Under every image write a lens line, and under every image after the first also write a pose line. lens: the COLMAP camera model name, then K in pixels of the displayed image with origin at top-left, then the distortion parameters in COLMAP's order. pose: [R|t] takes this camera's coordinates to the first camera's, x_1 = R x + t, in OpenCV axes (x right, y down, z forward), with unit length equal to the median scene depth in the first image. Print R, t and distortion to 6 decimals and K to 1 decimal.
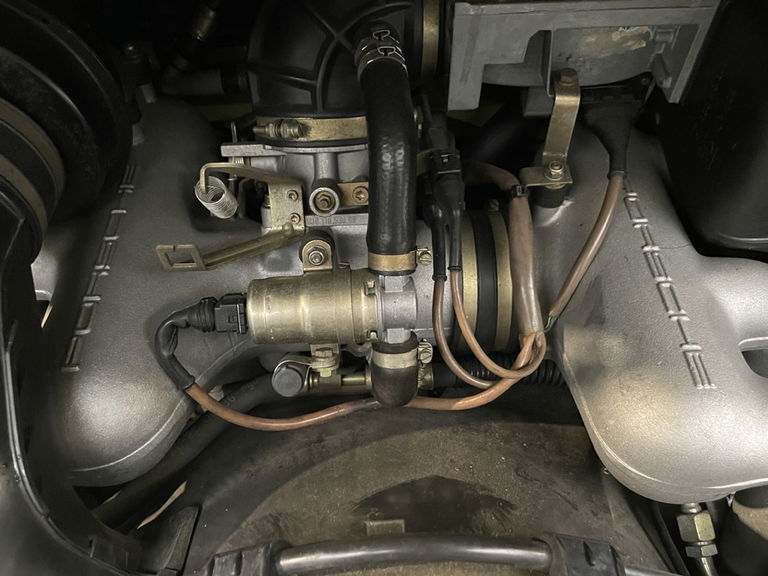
lens RADIAL K [[655.4, 0, 384.0], [0, 655.4, 288.0], [0, 0, 1]] dist [0.077146, -0.116260]
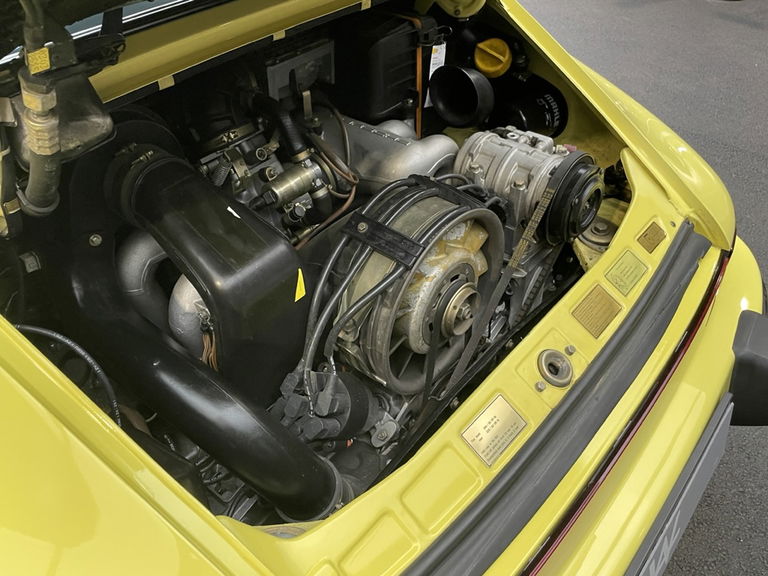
lens RADIAL K [[719.6, 0, 383.9], [0, 719.6, 314.4], [0, 0, 1]] dist [0.017582, -0.178138]
pose [[0.639980, -0.469296, 0.608430, -1.687914], [0.582916, 0.812420, 0.013495, 0.574345], [-0.500634, 0.346027, 0.793493, -1.120396]]
